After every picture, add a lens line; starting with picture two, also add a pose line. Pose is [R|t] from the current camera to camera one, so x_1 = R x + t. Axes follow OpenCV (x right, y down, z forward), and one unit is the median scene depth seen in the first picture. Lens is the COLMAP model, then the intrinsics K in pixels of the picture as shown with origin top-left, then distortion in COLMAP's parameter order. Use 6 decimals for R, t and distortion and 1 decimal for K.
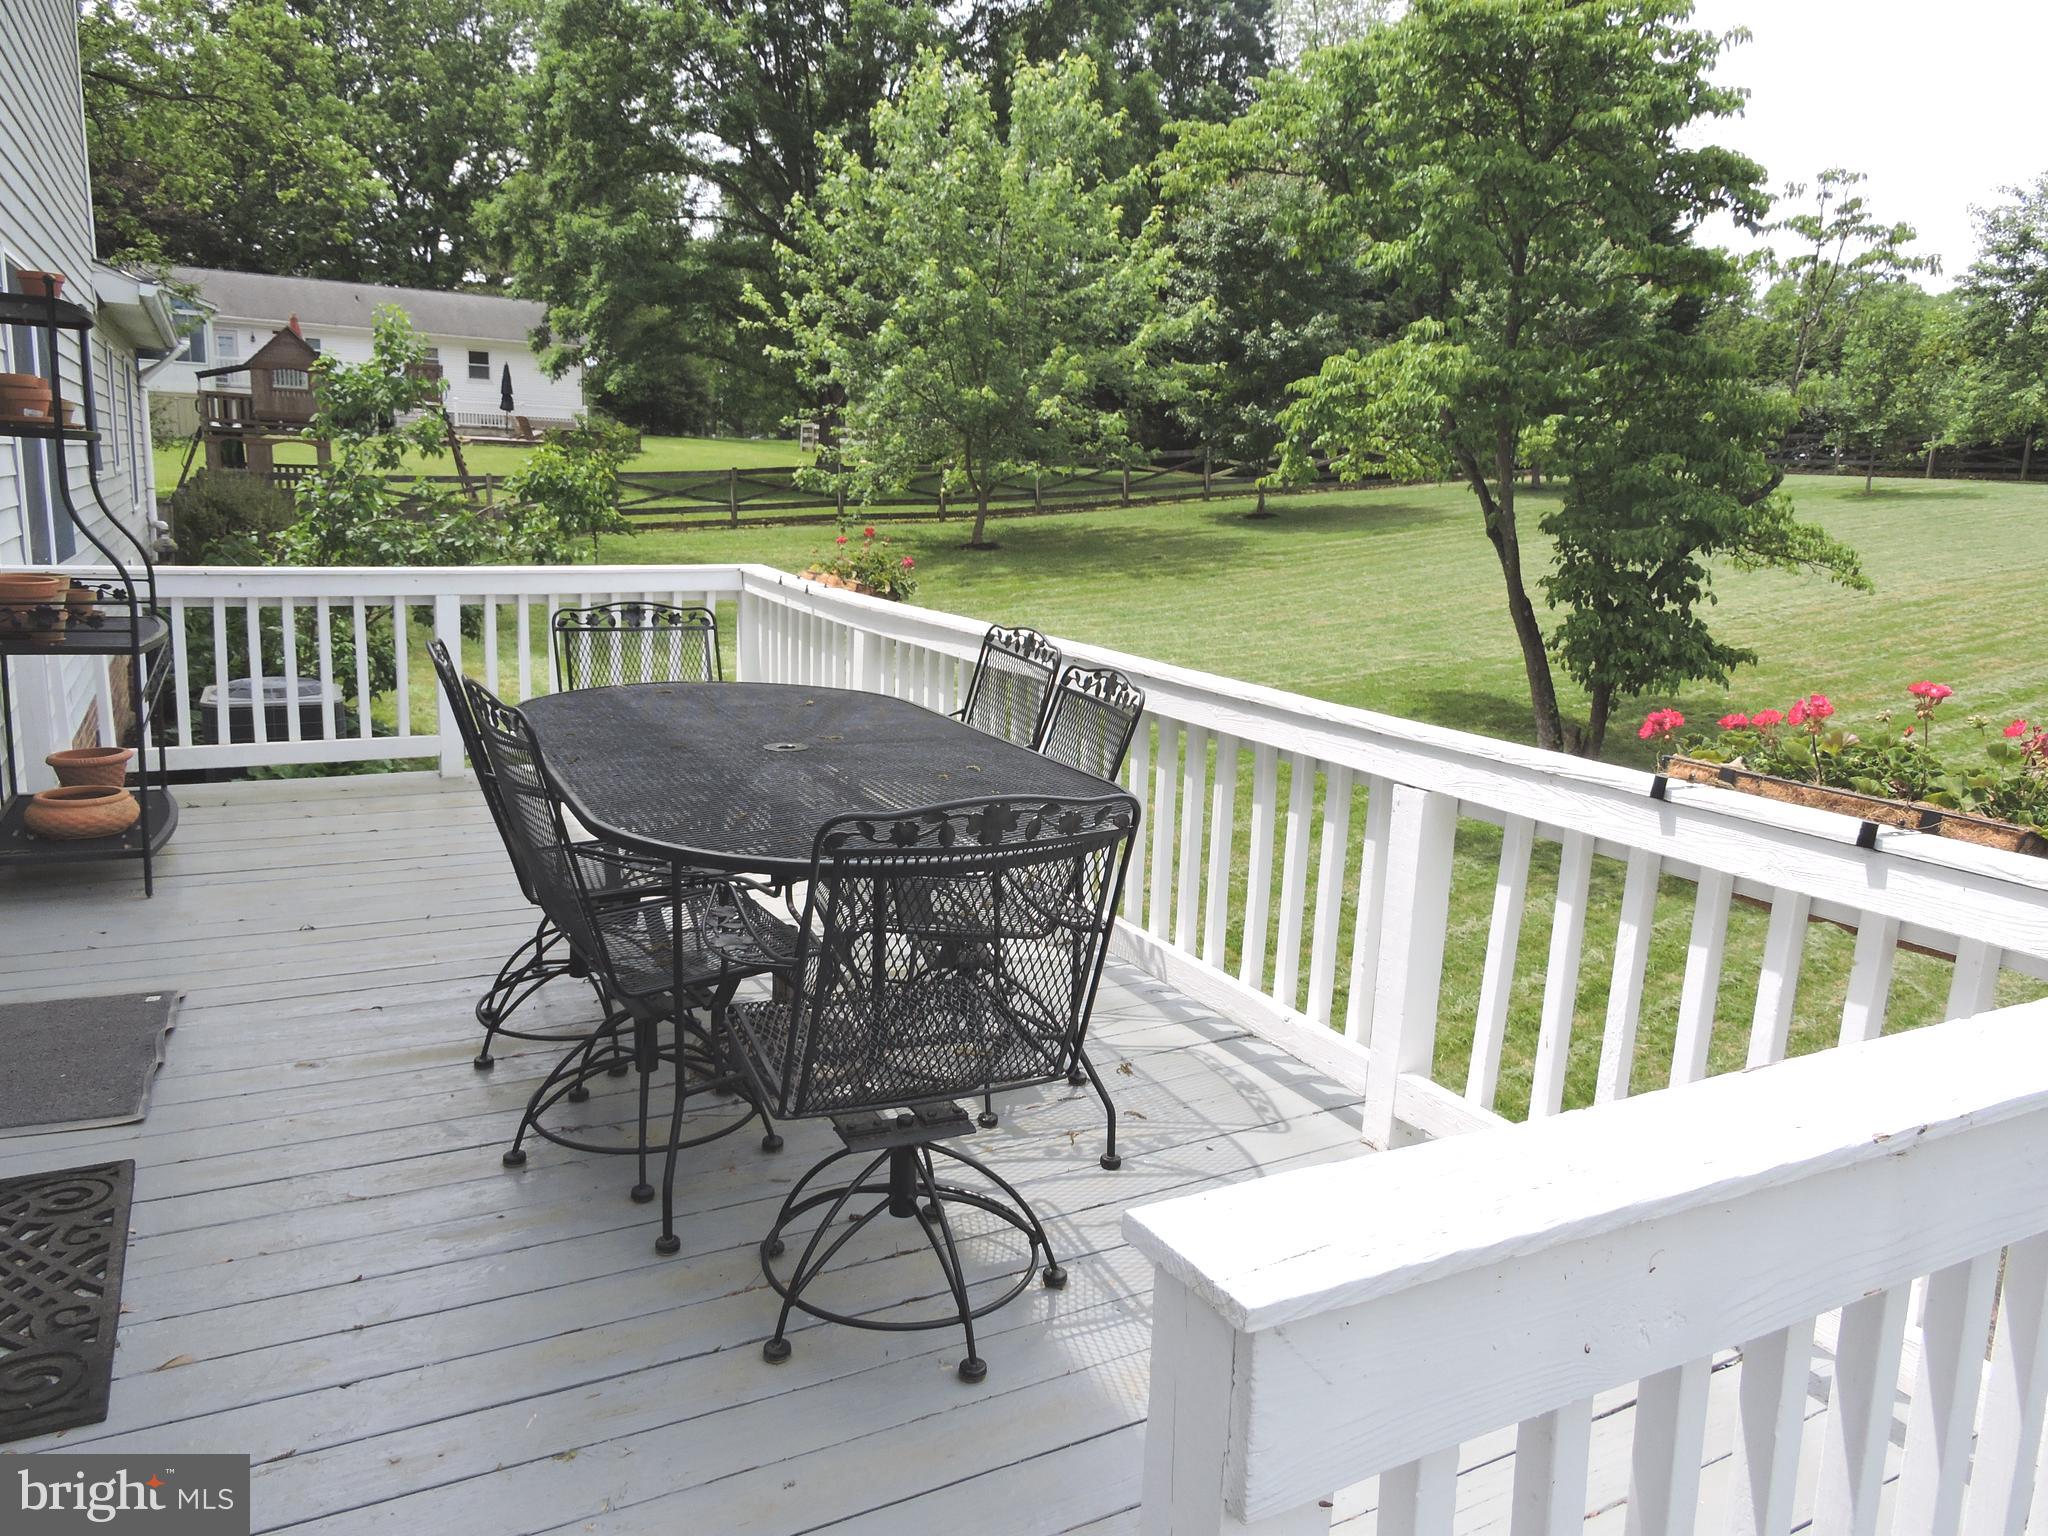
lens RADIAL K [[1459.3, 0, 1029.0], [0, 1459.3, 769.8], [0, 0, 1]] dist [-0.004126, -0.004294]
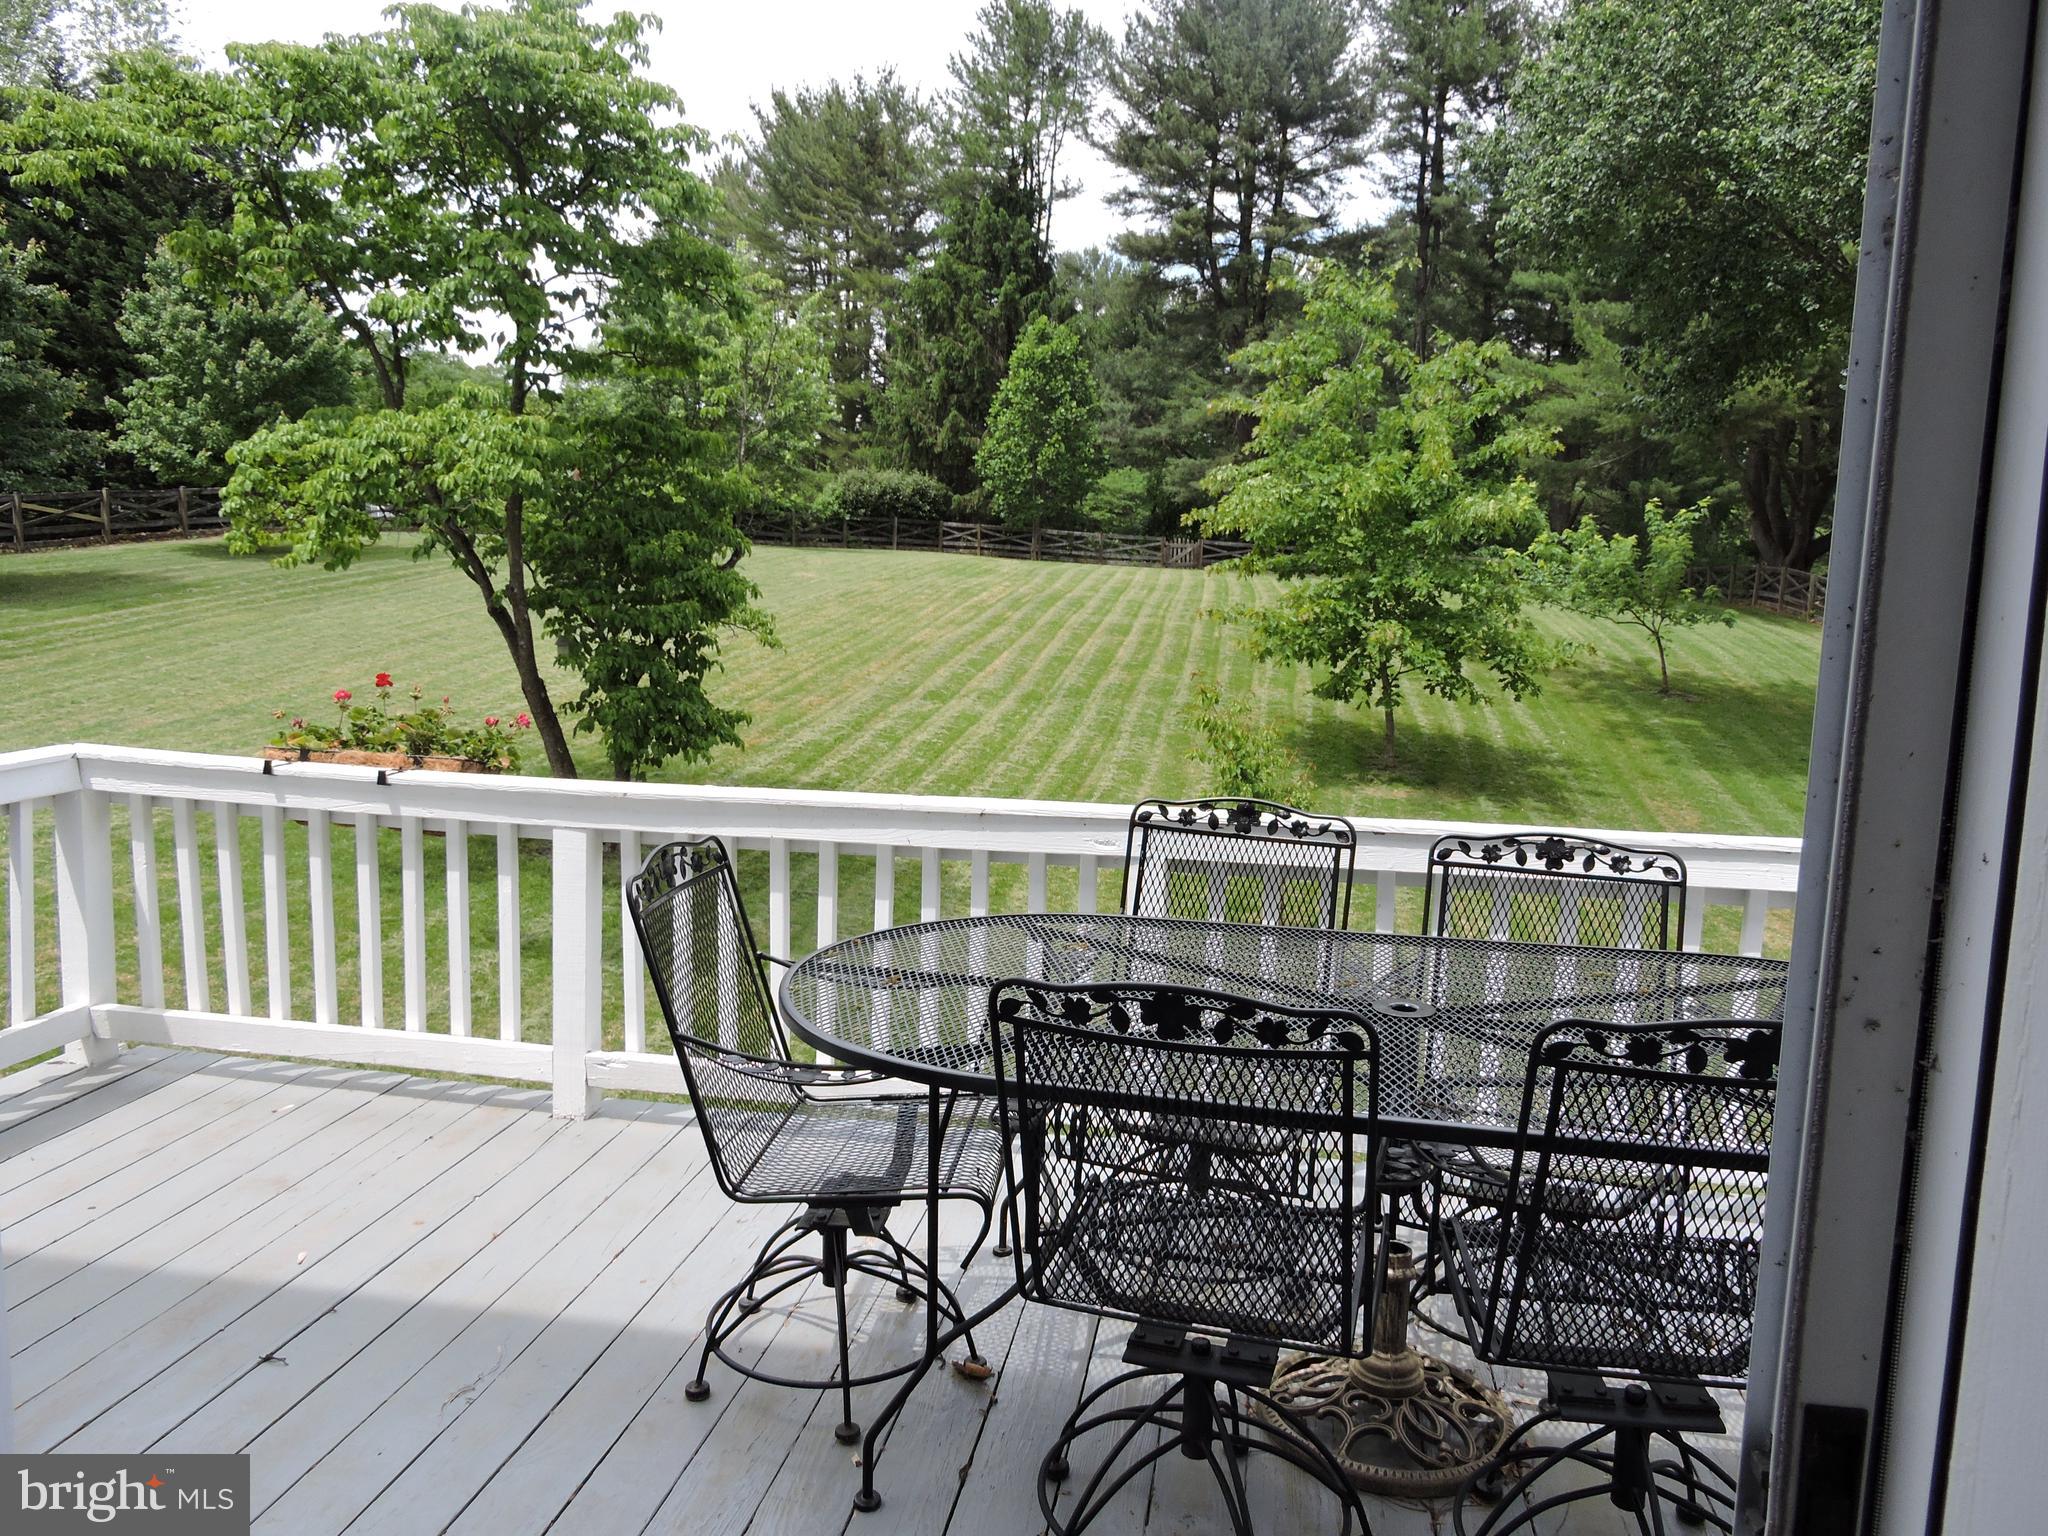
lens RADIAL K [[1459.3, 0, 1024.9], [0, 1459.3, 771.0], [0, 0, 1]] dist [-0.004126, -0.004294]
pose [[0.617071, -0.122963, 0.777241, -0.230532], [0.150059, 0.987978, 0.037167, -0.053459], [-0.772468, 0.093697, 0.628104, 0.196991]]
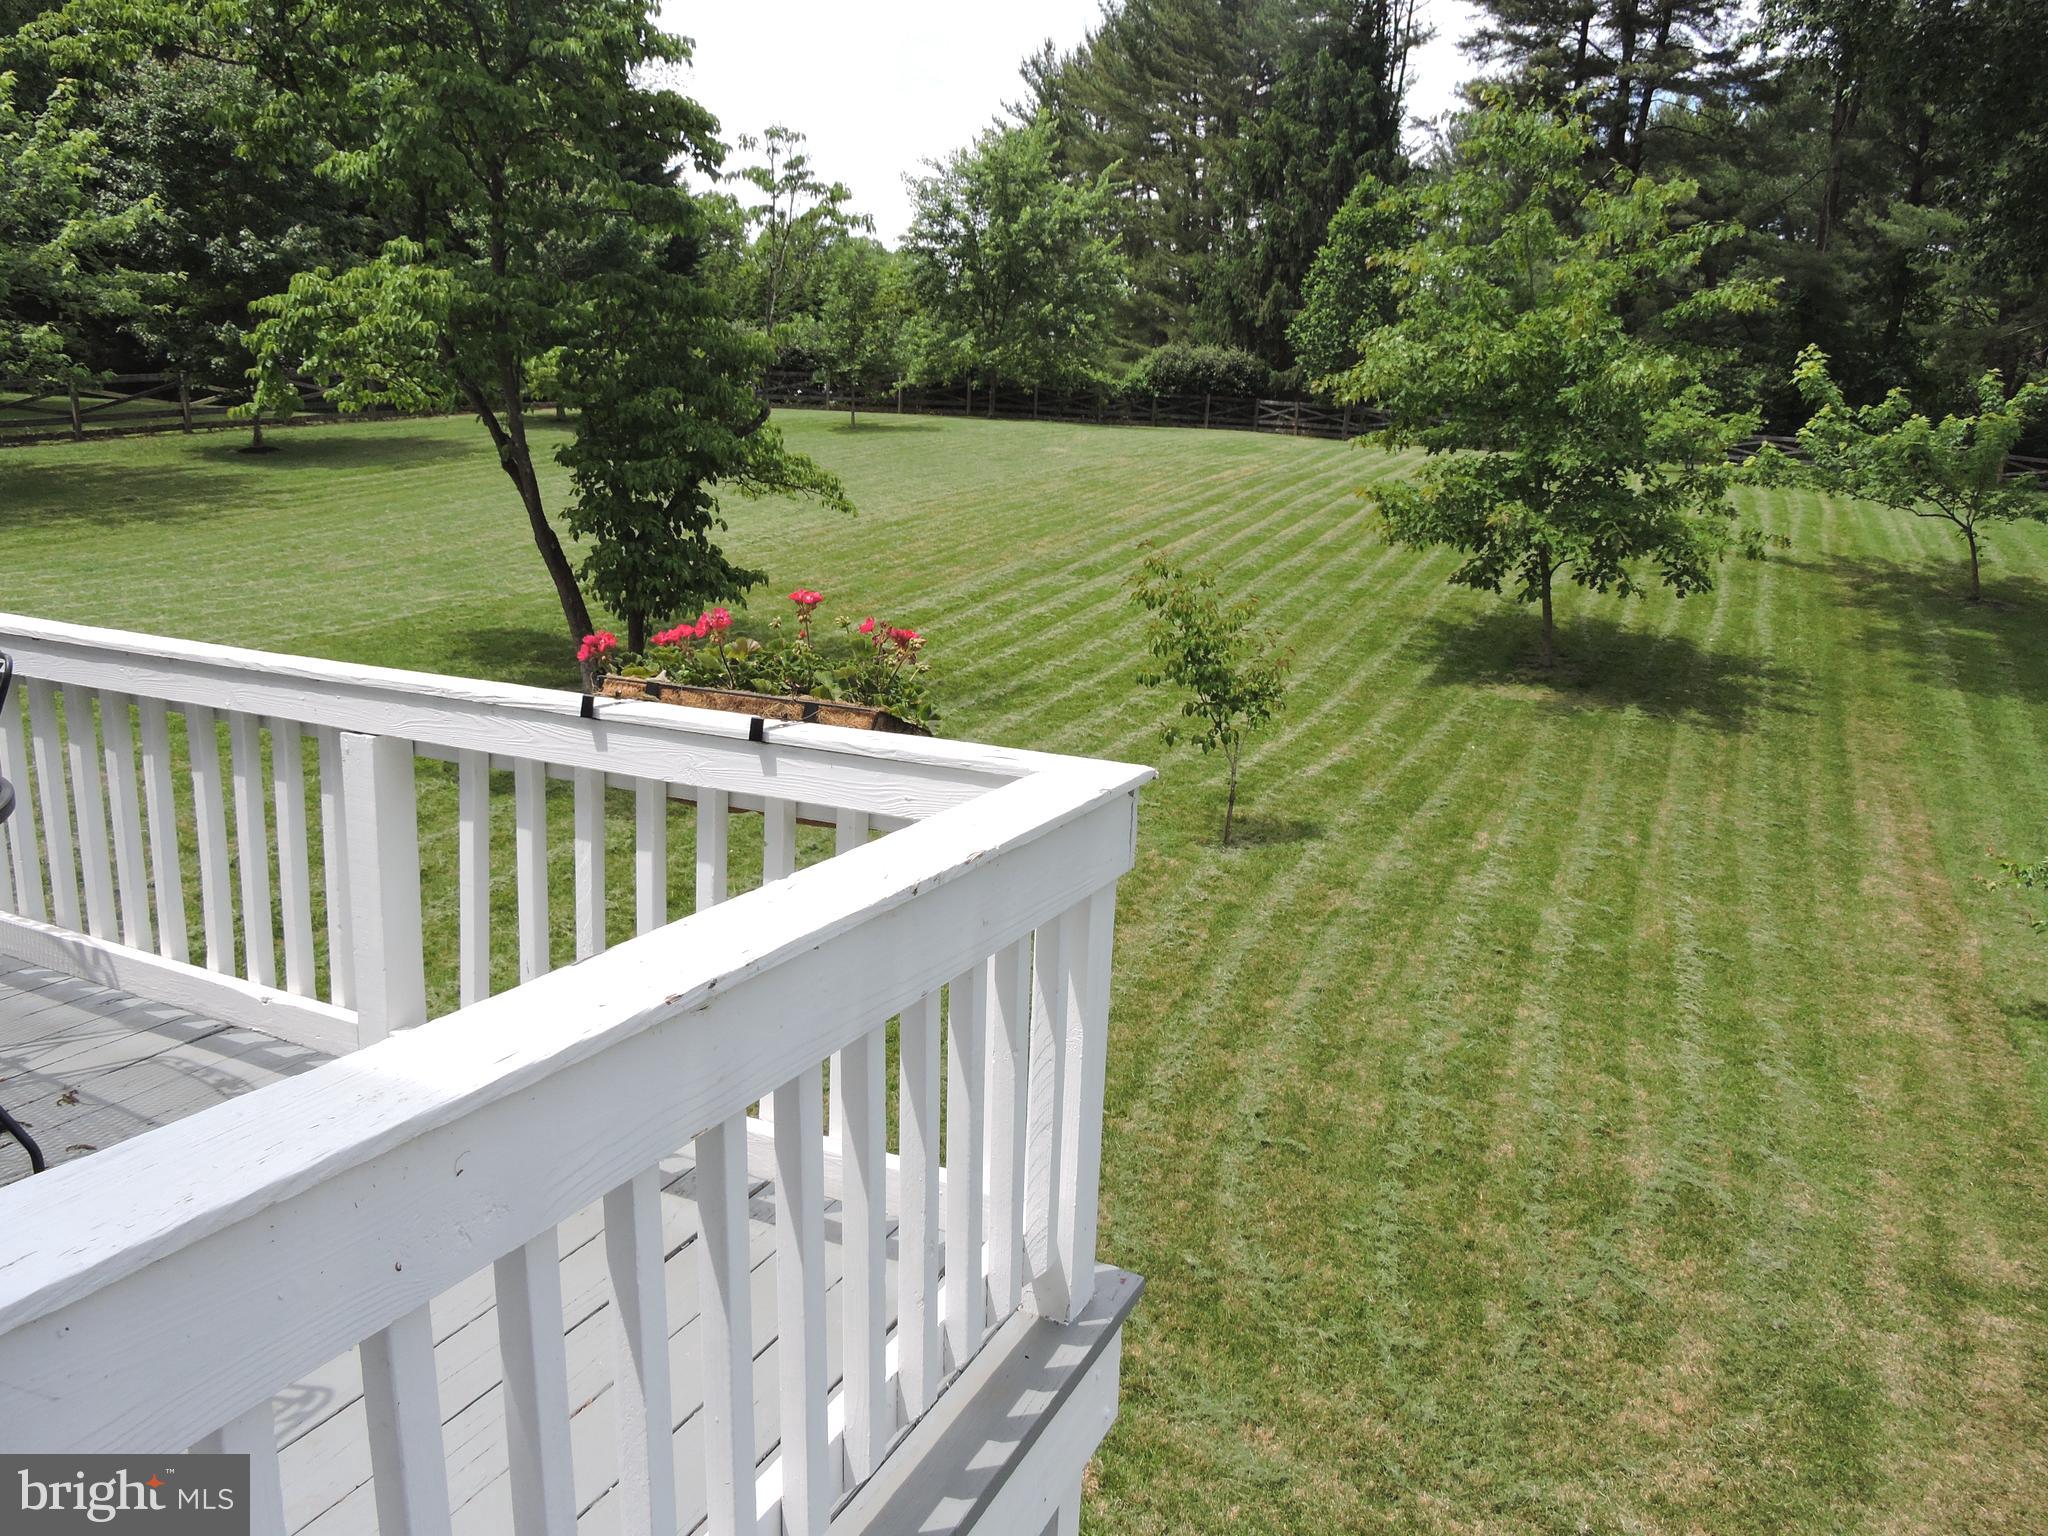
lens RADIAL K [[1459.3, 0, 1026.9], [0, 1459.3, 771.0], [0, 0, 1]] dist [-0.004126, -0.004294]
pose [[0.810683, -0.130005, 0.570870, 0.015594], [0.104082, 0.991506, 0.077993, 0.001634], [-0.576160, -0.003810, 0.817328, -0.006151]]
